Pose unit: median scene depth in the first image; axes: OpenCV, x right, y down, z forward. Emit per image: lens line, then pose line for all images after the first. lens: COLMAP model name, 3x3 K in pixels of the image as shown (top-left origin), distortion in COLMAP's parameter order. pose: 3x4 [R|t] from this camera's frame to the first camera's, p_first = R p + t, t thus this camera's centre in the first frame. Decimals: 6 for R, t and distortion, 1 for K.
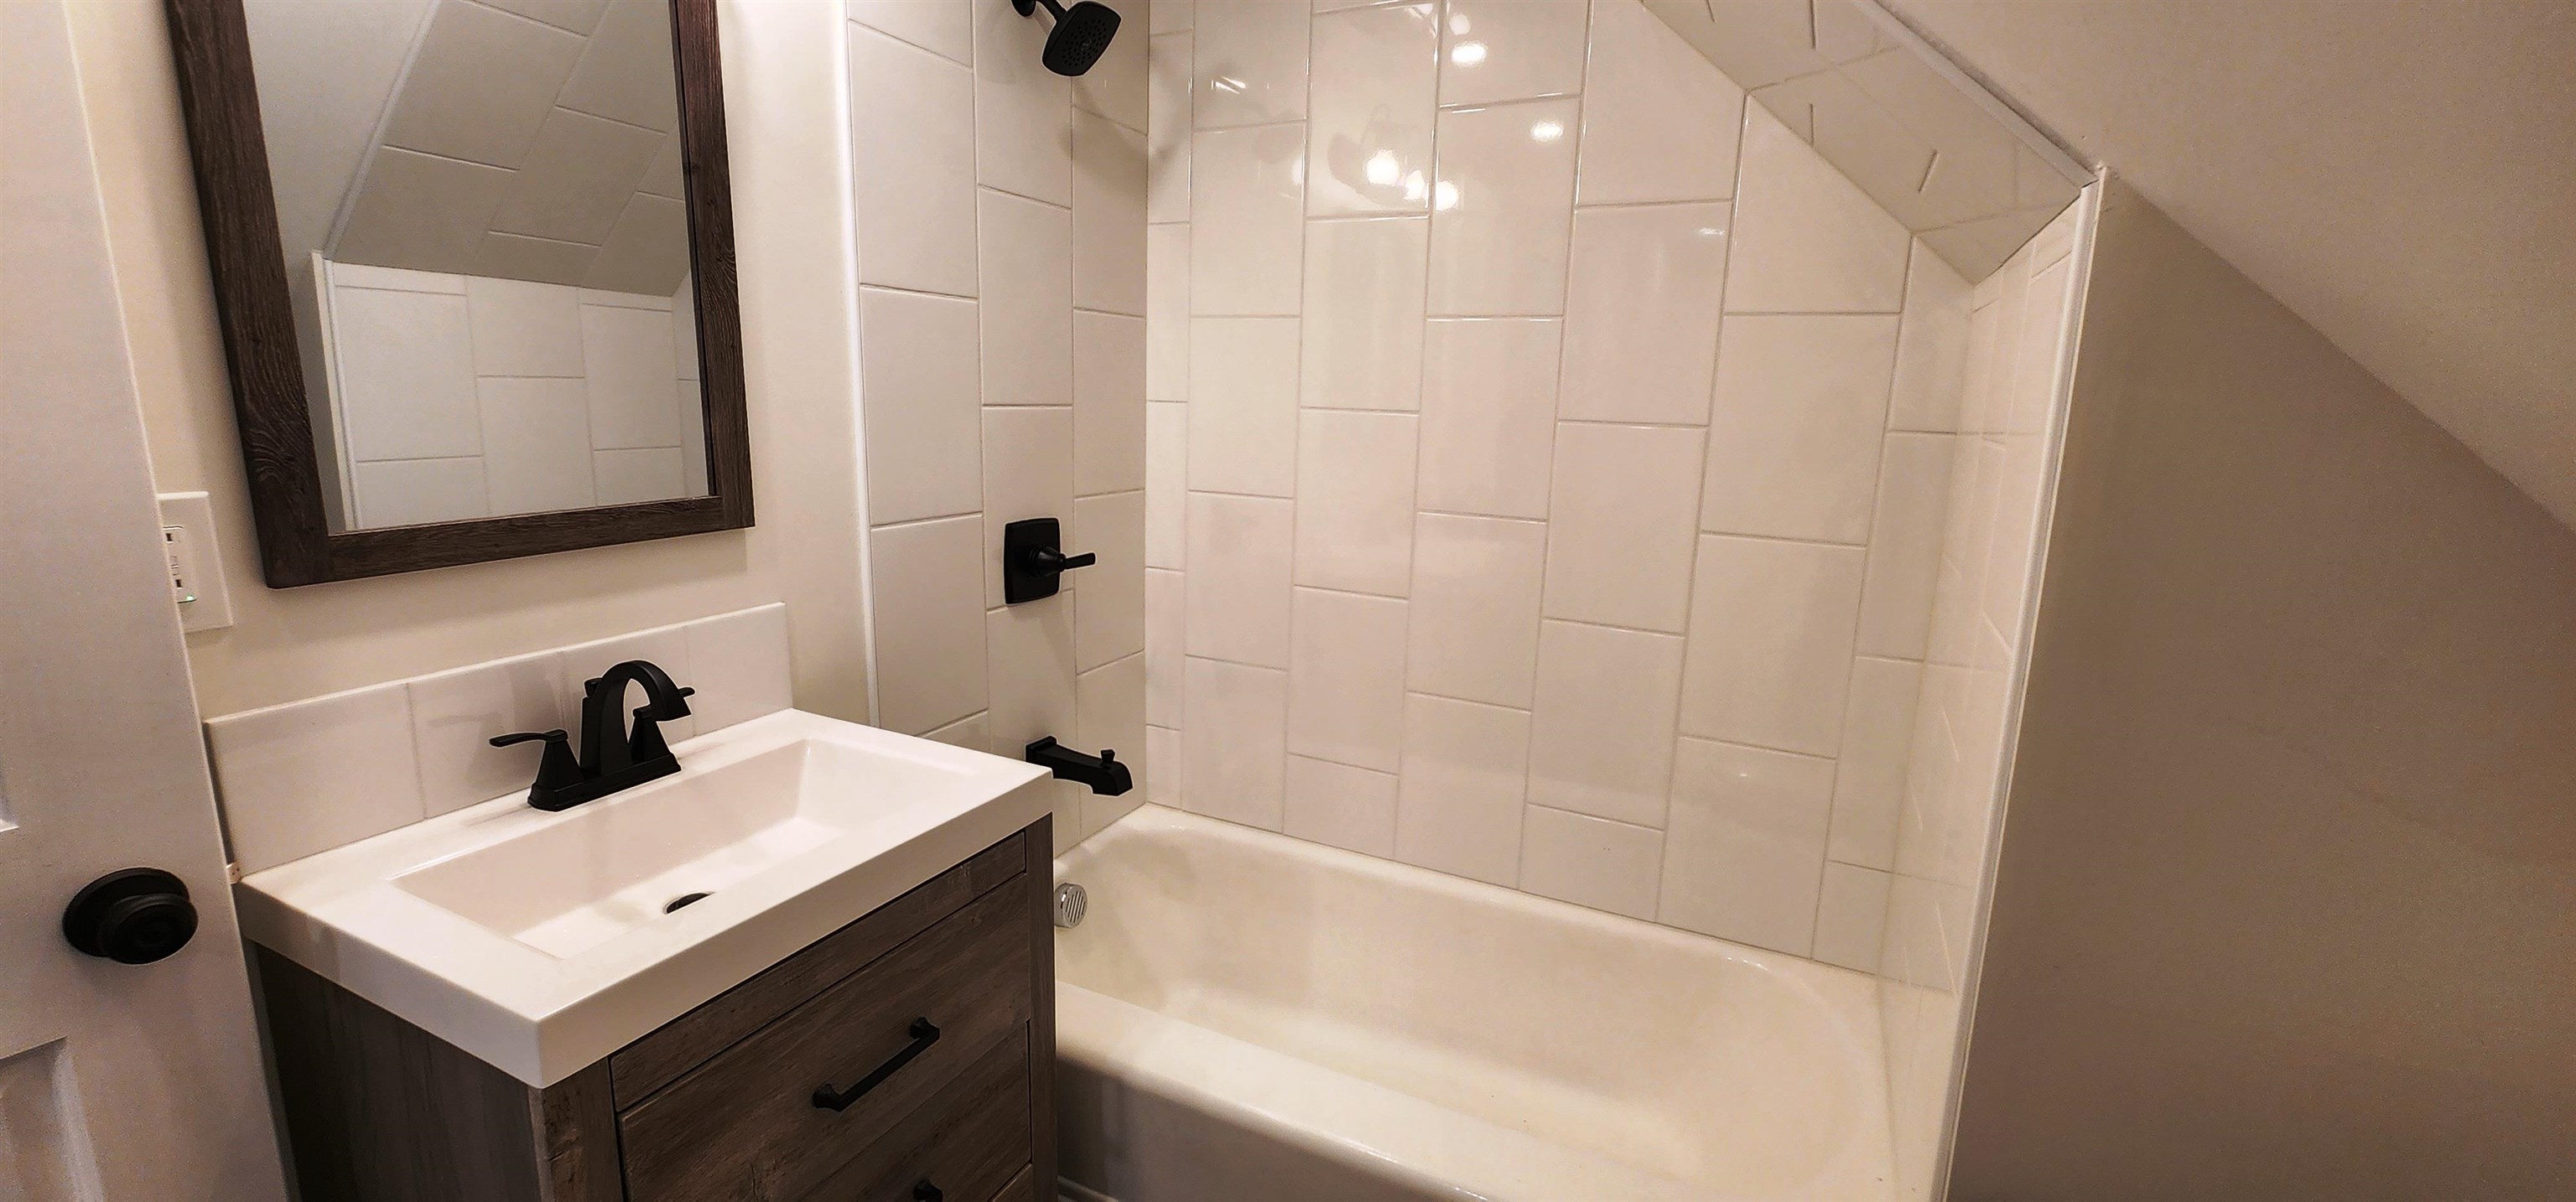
lens RADIAL K [[1052.7, 0, 1274.4], [0, 1052.7, 611.1], [0, 0, 1]] dist [-0.002172, -0.000551]
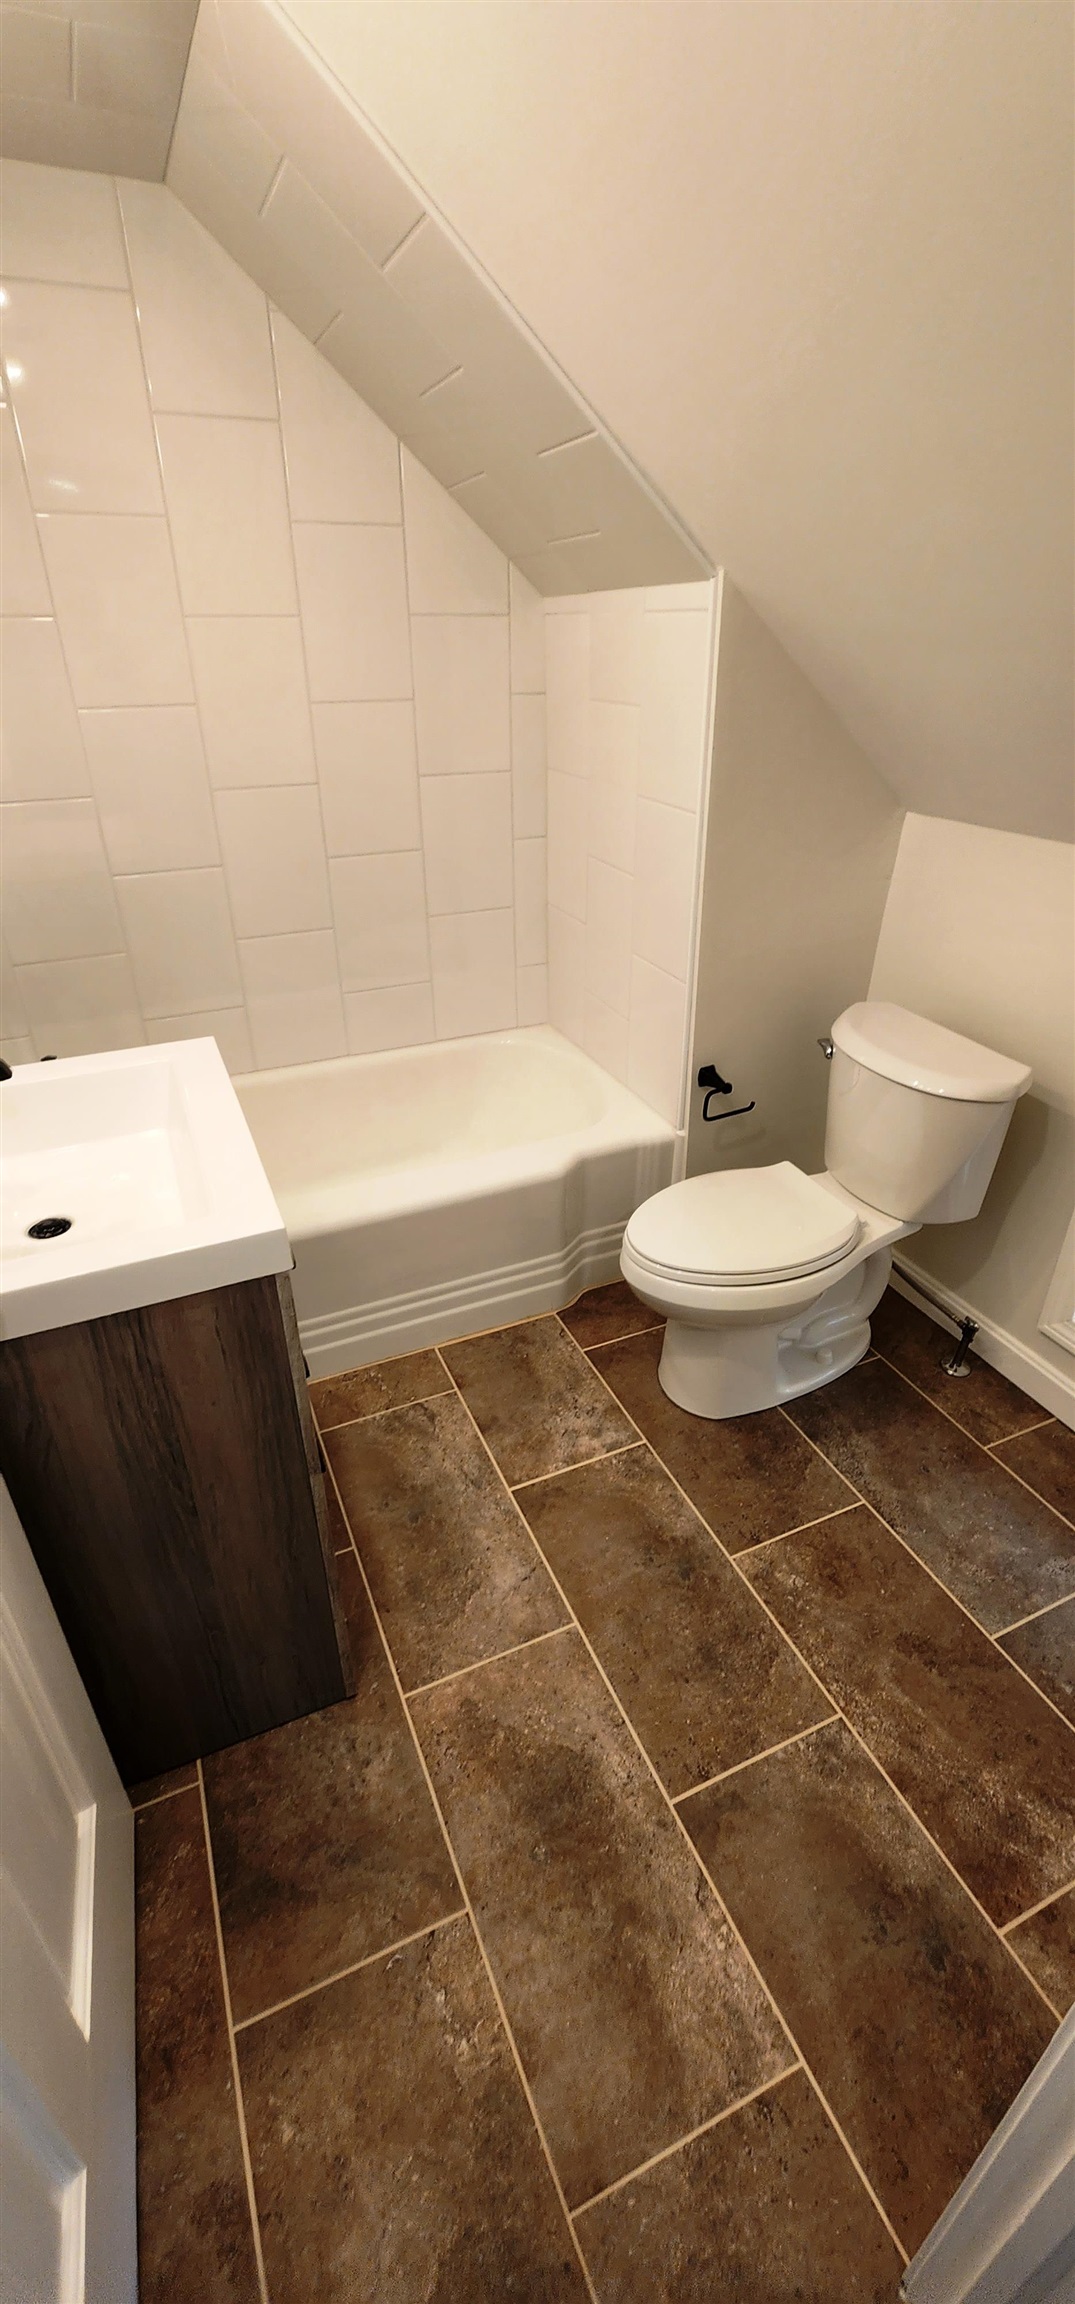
lens RADIAL K [[941.7, 0, 537.5], [0, 941.7, 1152.0], [0, 0, 1]] dist [-0.002172, -0.000551]
pose [[0.635712, -0.399980, 0.660216, -0.586807], [0.184857, 0.909281, 0.372876, -0.056455], [-0.749465, -0.114996, 0.651980, -0.062880]]
